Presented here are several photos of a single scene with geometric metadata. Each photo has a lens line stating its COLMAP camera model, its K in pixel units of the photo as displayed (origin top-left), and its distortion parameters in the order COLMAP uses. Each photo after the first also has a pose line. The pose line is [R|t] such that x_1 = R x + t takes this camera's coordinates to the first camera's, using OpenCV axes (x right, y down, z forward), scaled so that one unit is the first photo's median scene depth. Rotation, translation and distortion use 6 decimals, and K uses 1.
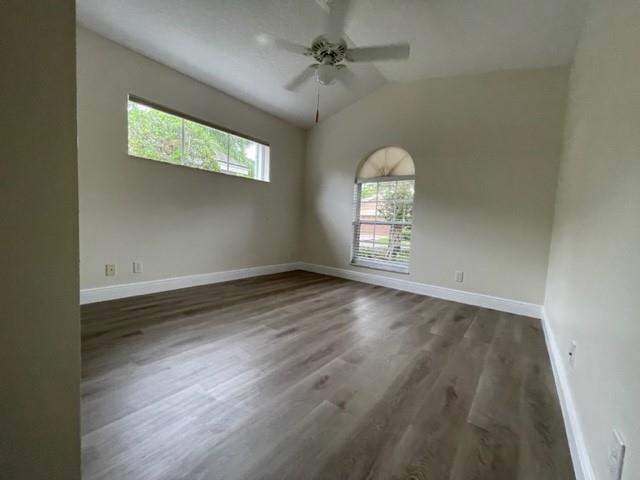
lens RADIAL K [[259.2, 0, 319.8], [0, 259.2, 238.6], [0, 0, 1]] dist [-0.002861, 0.000634]
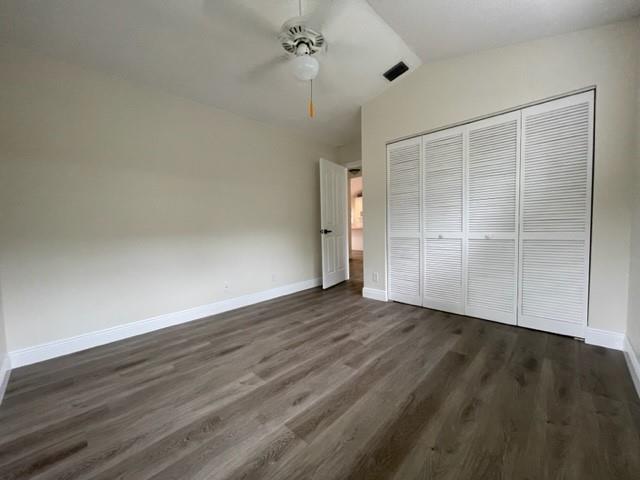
lens RADIAL K [[259.2, 0, 320.6], [0, 259.2, 241.7], [0, 0, 1]] dist [-0.002861, 0.000634]
pose [[-0.995796, -0.027170, 0.087473, -0.113500], [-0.017071, 0.993313, 0.114188, -0.186647], [-0.089991, 0.112214, -0.989601, 1.928476]]
